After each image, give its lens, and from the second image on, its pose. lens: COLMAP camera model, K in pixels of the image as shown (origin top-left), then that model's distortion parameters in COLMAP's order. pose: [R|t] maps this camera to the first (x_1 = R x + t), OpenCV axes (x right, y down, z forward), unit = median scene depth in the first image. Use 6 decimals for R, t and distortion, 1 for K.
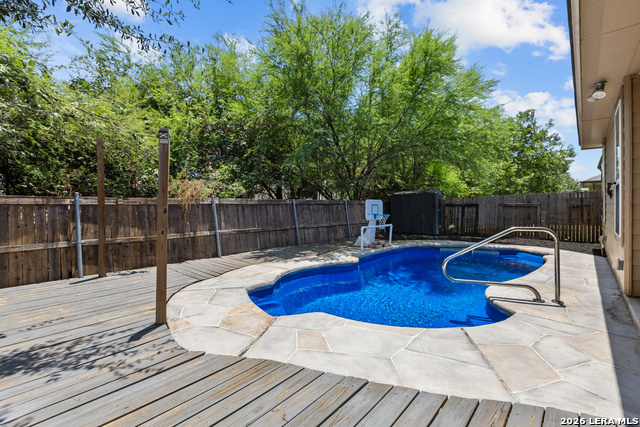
lens RADIAL K [[287.6, 0, 322.4], [0, 287.6, 211.2], [0, 0, 1]] dist [0.002505, 0.000061]
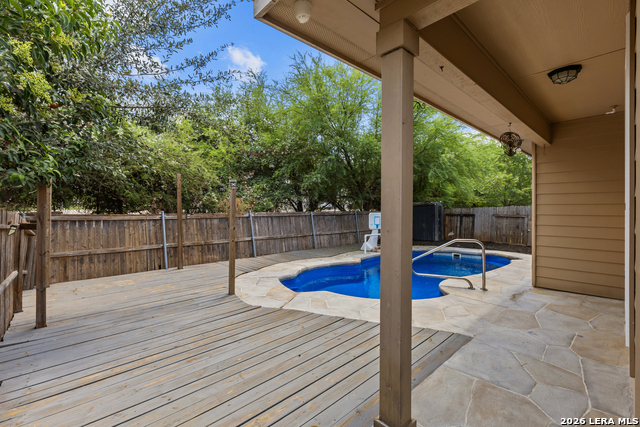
lens RADIAL K [[287.6, 0, 320.0], [0, 287.6, 210.3], [0, 0, 1]] dist [0.002505, 0.000061]
pose [[0.996990, 0.002757, -0.077478, 0.040104], [-0.003877, 0.999890, -0.014301, -0.036824], [0.077430, 0.014558, 0.996891, -0.289221]]
